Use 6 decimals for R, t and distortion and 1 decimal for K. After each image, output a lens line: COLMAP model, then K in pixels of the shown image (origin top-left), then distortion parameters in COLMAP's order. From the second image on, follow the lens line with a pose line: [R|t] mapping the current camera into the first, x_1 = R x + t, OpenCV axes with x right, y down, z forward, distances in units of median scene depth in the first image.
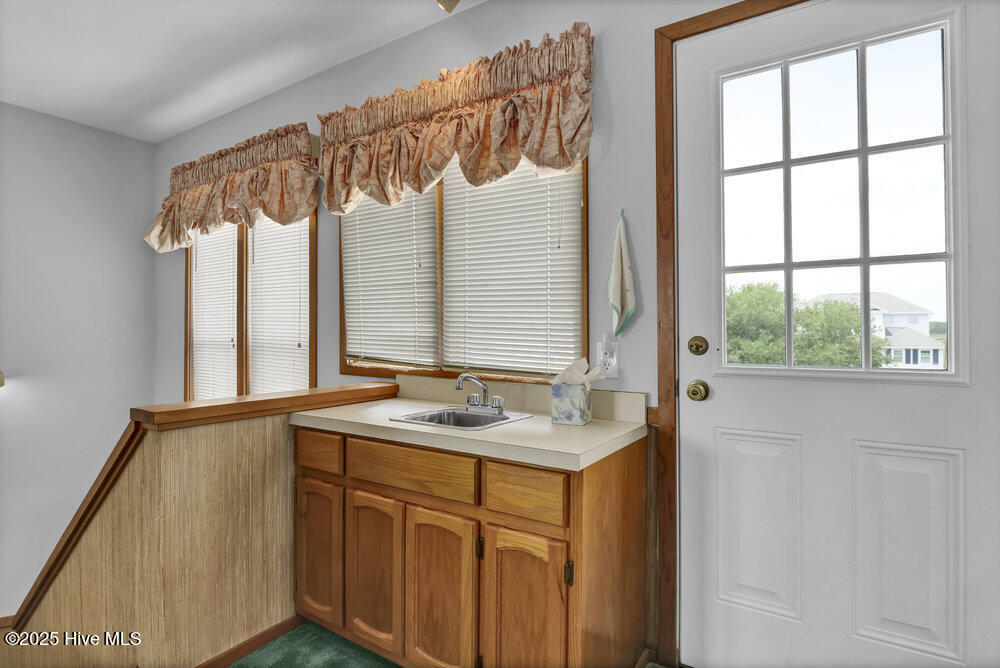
lens RADIAL K [[502.5, 0, 506.8], [0, 502.5, 326.4], [0, 0, 1]] dist [0.000284, -0.000543]
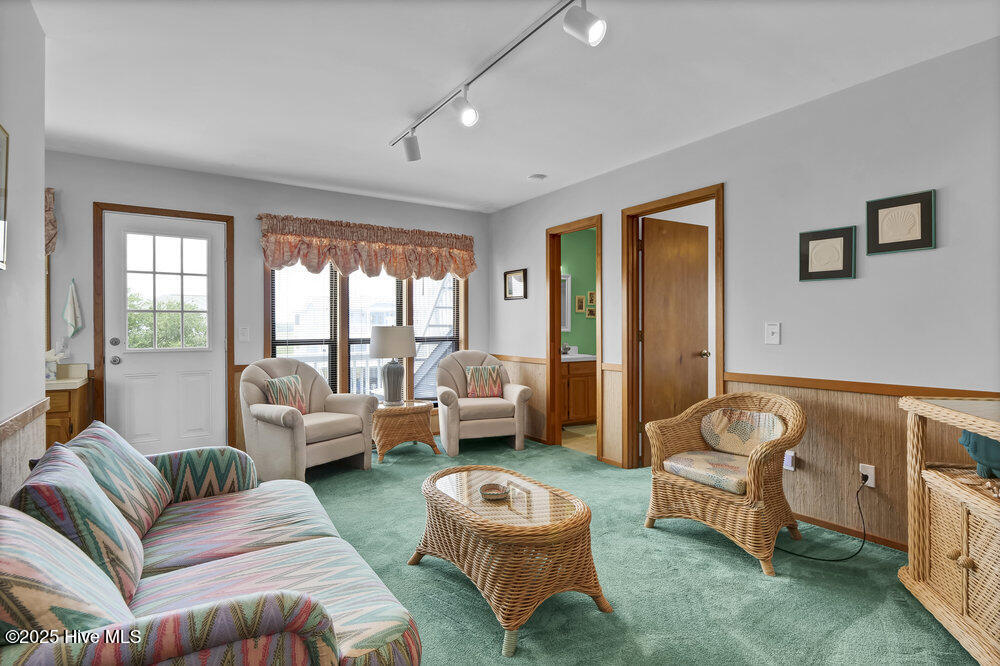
lens RADIAL K [[493.3, 0, 504.5], [0, 493.3, 330.8], [0, 0, 1]] dist [-0.017228, -0.000394]
pose [[0.393341, -0.006133, 0.919372, -0.969356], [-0.004754, 0.999951, 0.008705, -0.040037], [-0.919381, -0.007795, 0.393292, -1.528132]]
